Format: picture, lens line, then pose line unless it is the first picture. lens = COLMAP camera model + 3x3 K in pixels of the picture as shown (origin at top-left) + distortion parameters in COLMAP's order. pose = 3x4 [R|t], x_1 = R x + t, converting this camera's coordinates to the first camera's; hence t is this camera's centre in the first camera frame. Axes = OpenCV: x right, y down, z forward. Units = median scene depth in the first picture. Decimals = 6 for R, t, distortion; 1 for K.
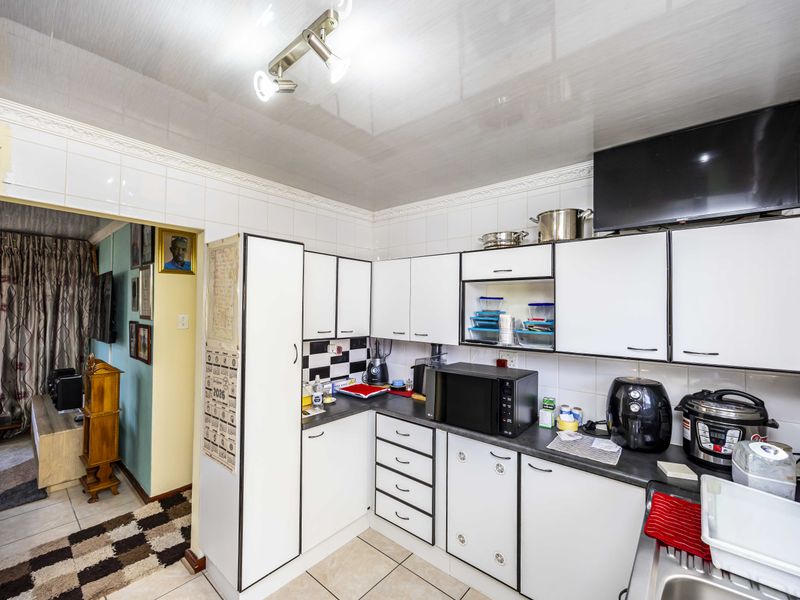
lens RADIAL K [[344.5, 0, 398.6], [0, 344.5, 302.9], [0, 0, 1]] dist [-0.000975, 0.000306]
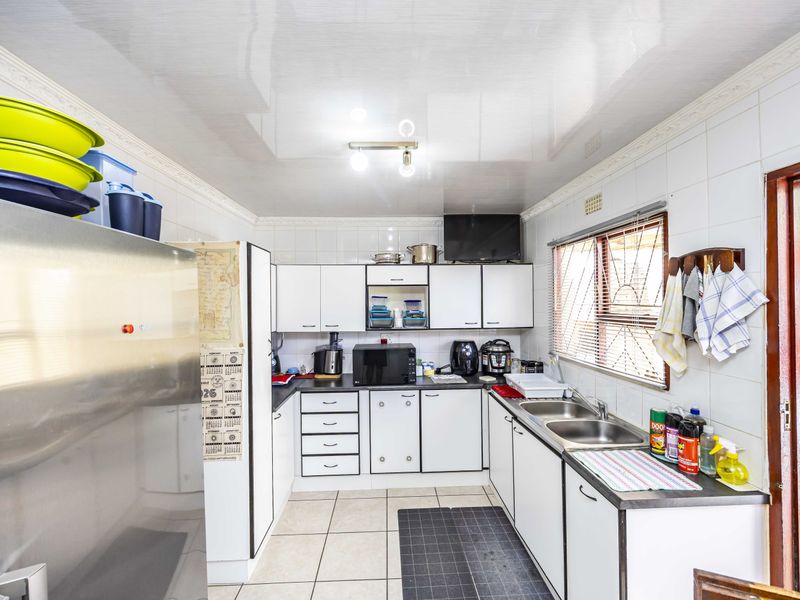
lens RADIAL K [[344.5, 0, 402.0], [0, 344.5, 300.2], [0, 0, 1]] dist [-0.000975, 0.000306]
pose [[0.728744, -0.013636, 0.684650, -0.778620], [0.006143, 0.999892, 0.013377, -0.023586], [-0.684759, -0.005543, 0.728749, -0.144197]]
